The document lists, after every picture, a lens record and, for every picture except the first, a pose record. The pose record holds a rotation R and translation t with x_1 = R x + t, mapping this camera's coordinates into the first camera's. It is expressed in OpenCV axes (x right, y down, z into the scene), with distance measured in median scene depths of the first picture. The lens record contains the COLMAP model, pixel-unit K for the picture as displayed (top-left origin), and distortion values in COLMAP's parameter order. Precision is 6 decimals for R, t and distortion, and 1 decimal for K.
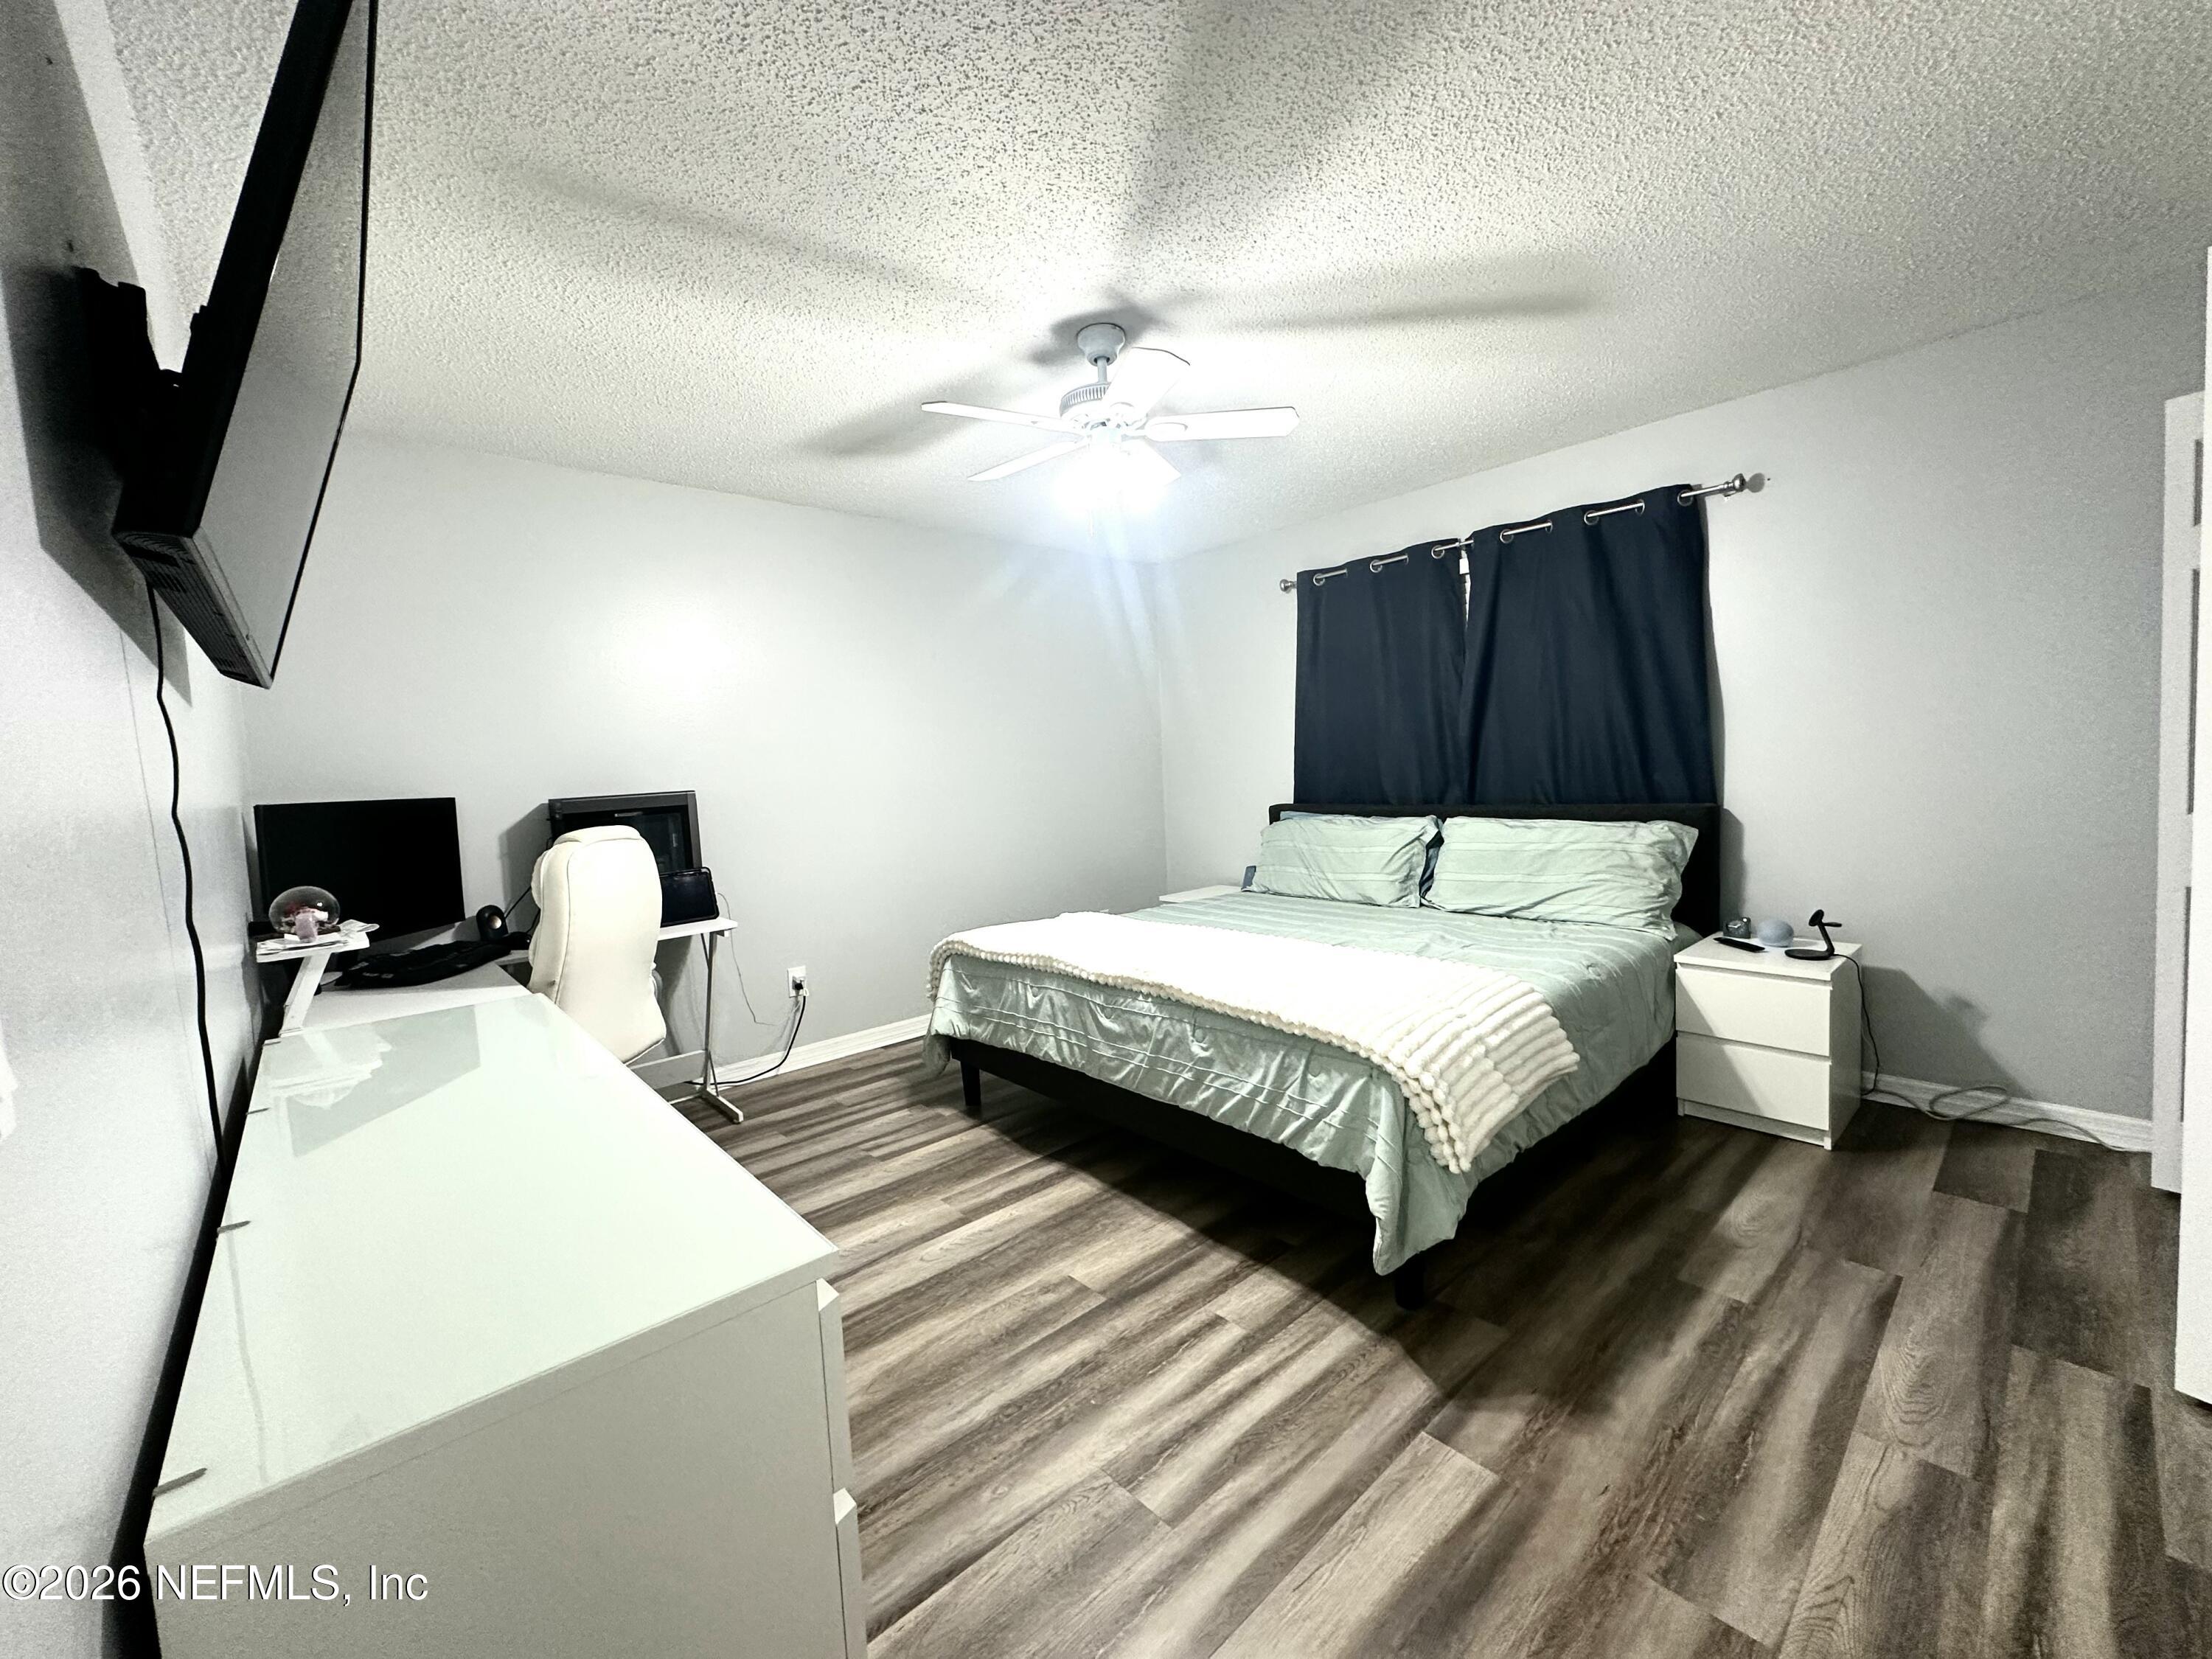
lens RADIAL K [[883.8, 0, 1105.2], [0, 883.8, 826.5], [0, 0, 1]] dist [-0.005490, 0.000031]
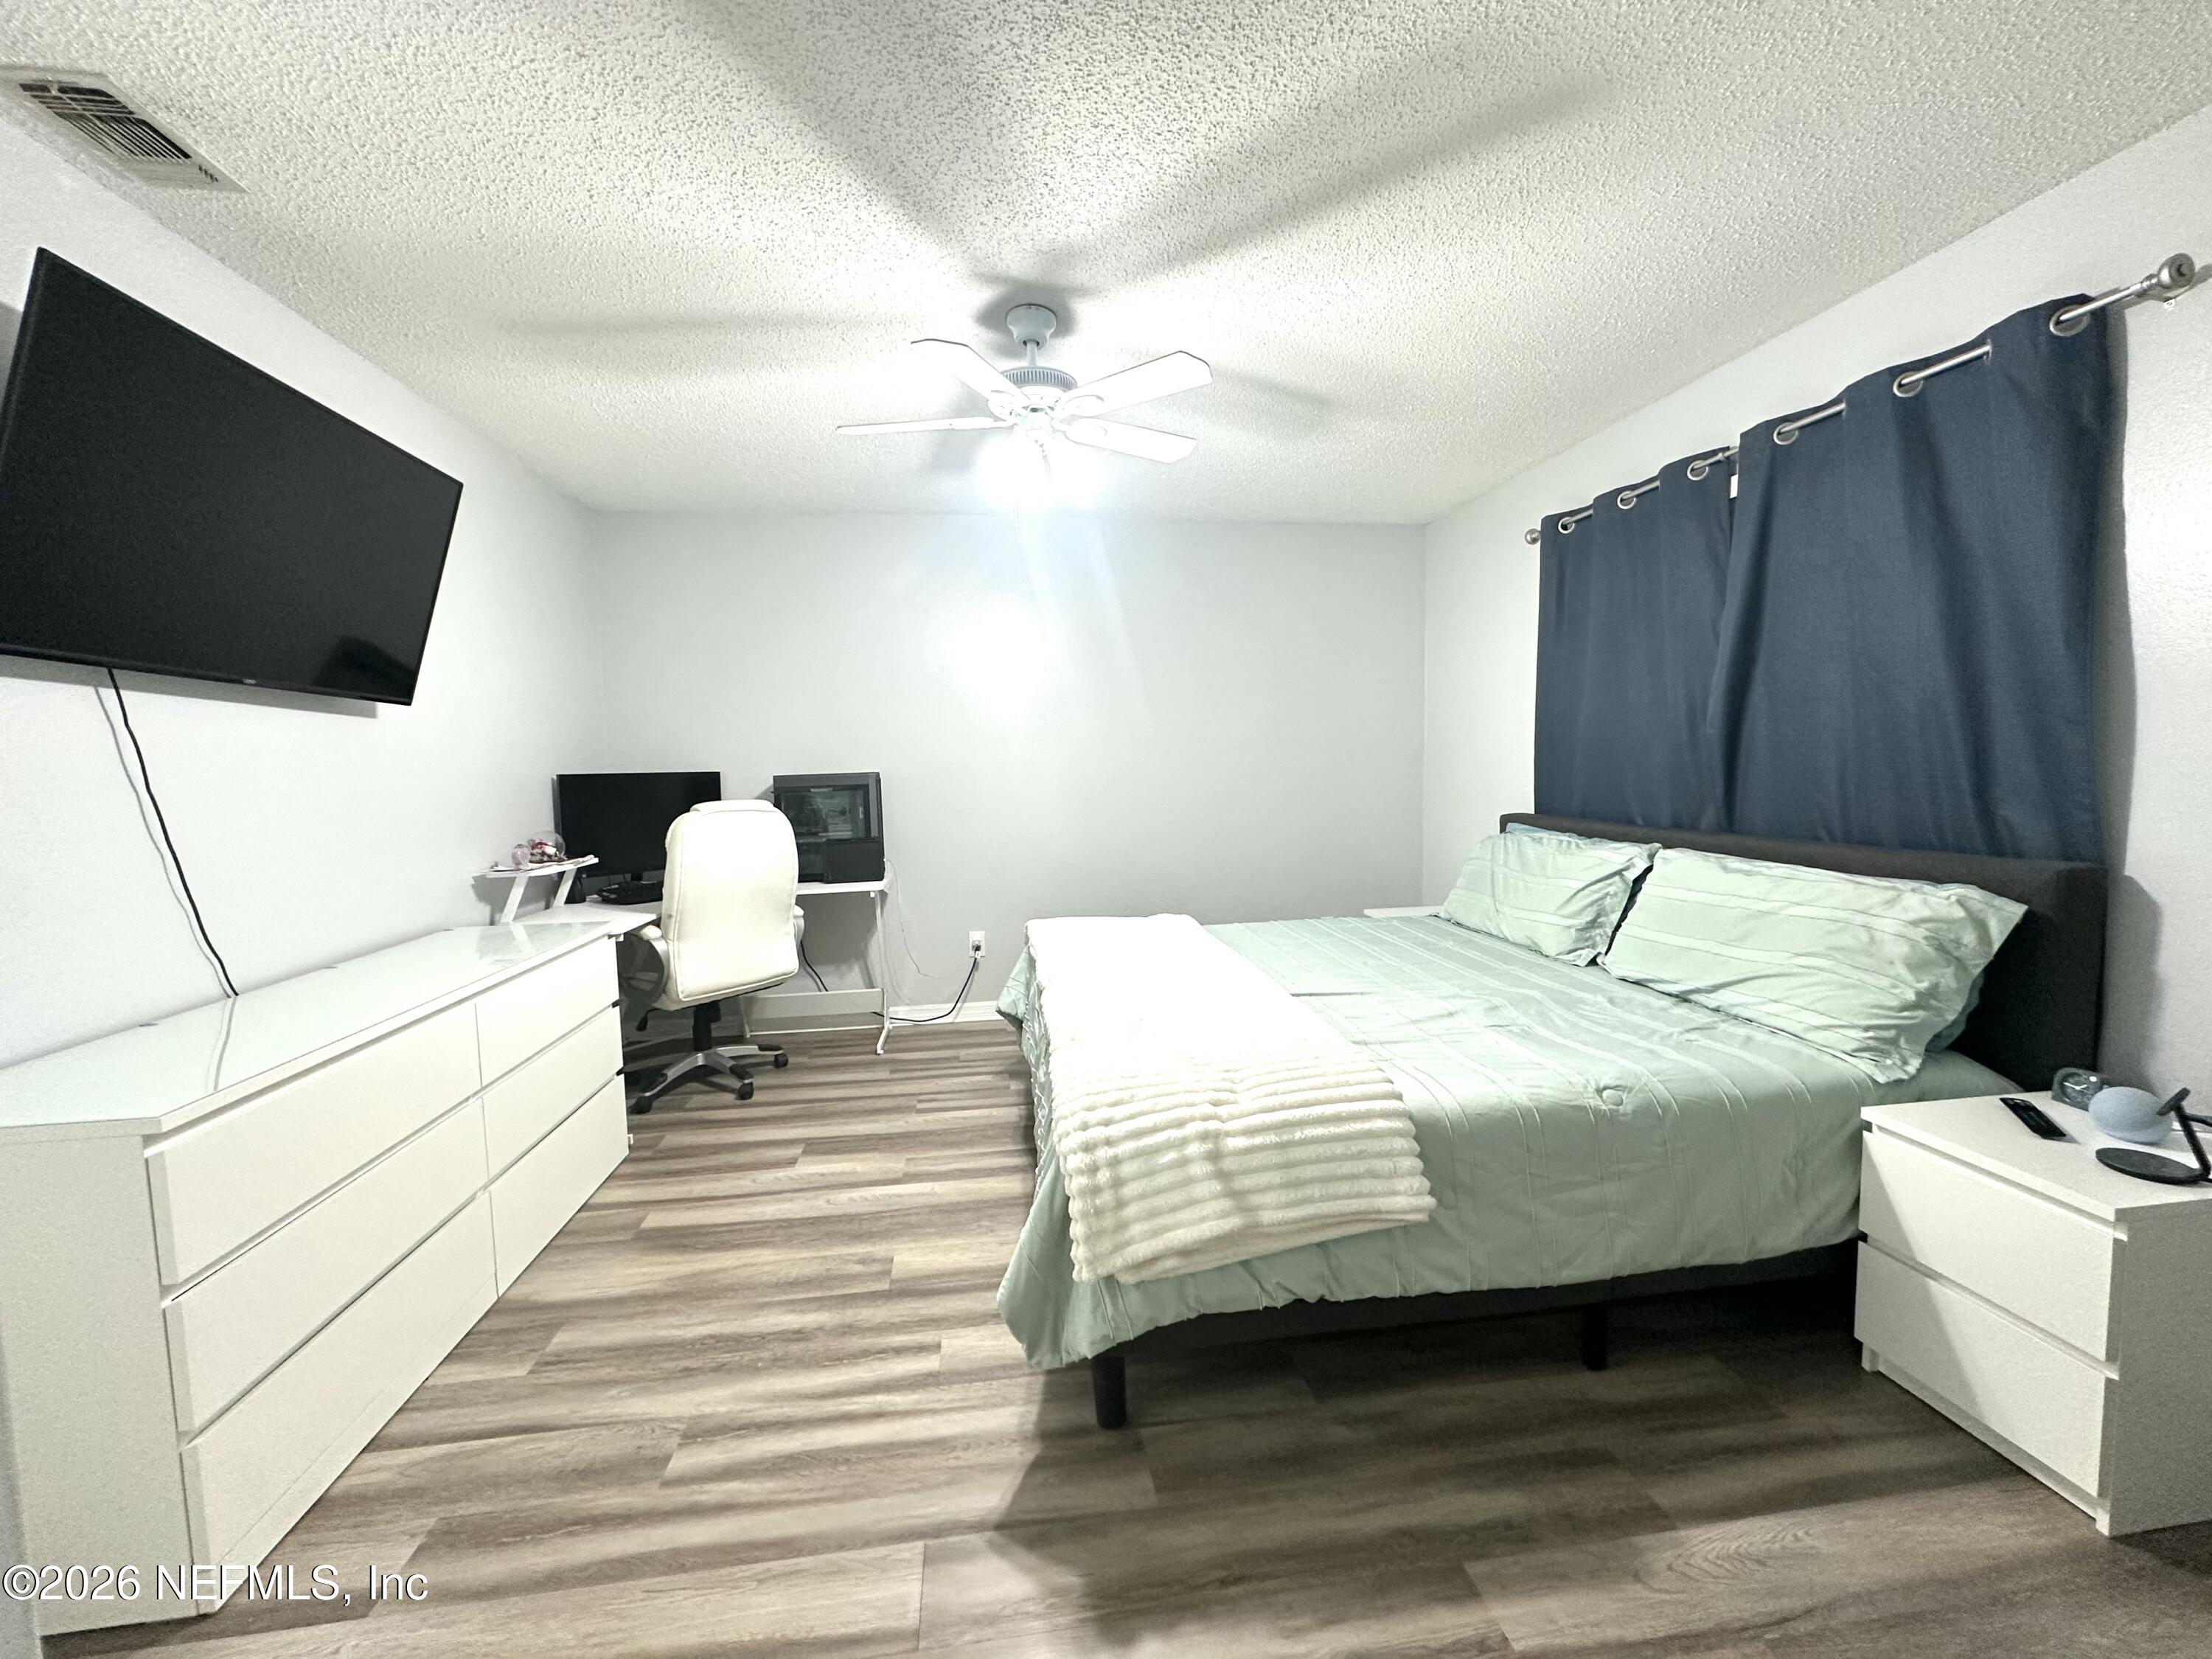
lens RADIAL K [[883.8, 0, 1105.2], [0, 883.8, 826.5], [0, 0, 1]] dist [-0.005490, 0.000031]
pose [[0.829274, 0.071694, -0.554225, 0.506647], [-0.056715, 0.997413, 0.044162, -0.041727], [0.555957, -0.005190, 0.831195, 0.197310]]
